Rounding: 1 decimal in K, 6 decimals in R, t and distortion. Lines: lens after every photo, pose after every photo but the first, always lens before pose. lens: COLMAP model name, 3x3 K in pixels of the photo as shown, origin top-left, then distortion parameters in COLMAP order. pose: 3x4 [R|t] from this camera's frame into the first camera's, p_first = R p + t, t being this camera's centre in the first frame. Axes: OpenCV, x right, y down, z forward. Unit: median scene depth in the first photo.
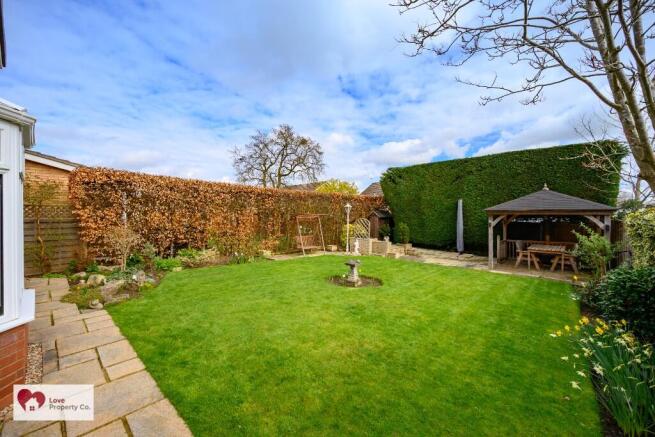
lens RADIAL K [[258.7, 0, 331.2], [0, 258.7, 215.9], [0, 0, 1]] dist [-0.004000, 0.000008]
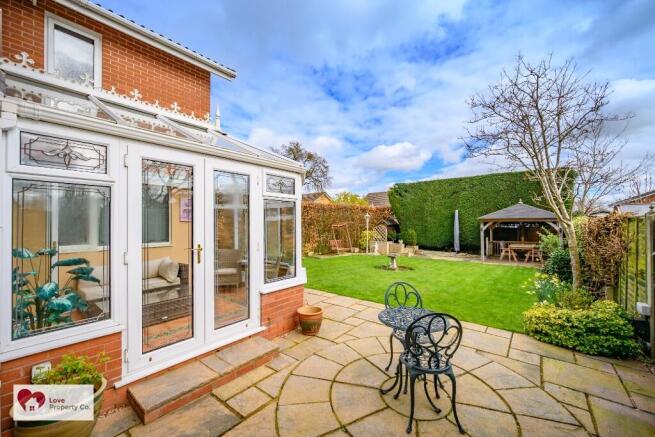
lens RADIAL K [[258.7, 0, 332.5], [0, 258.7, 222.5], [0, 0, 1]] dist [-0.004000, 0.000008]
pose [[0.998457, -0.008037, 0.054940, -0.185386], [0.008434, 0.999940, -0.007000, 0.001172], [-0.054880, 0.007453, 0.998465, -0.239689]]
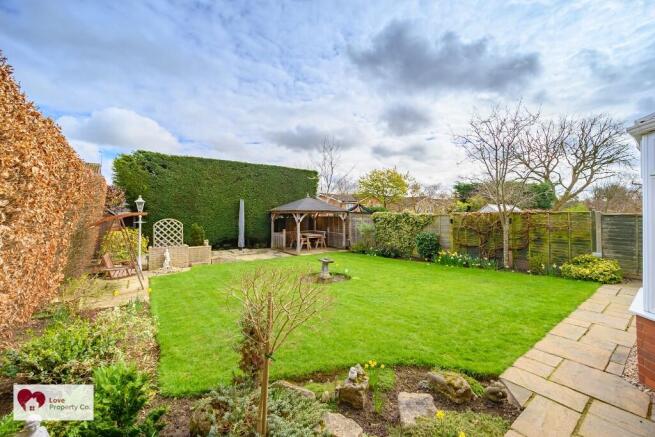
lens RADIAL K [[258.7, 0, 333.2], [0, 258.7, 215.0], [0, 0, 1]] dist [-0.004000, 0.000008]
pose [[0.209062, -0.006485, 0.977881, -0.509198], [0.008742, 0.999950, 0.004762, -0.000665], [-0.977863, 0.007553, 0.209108, 0.418643]]
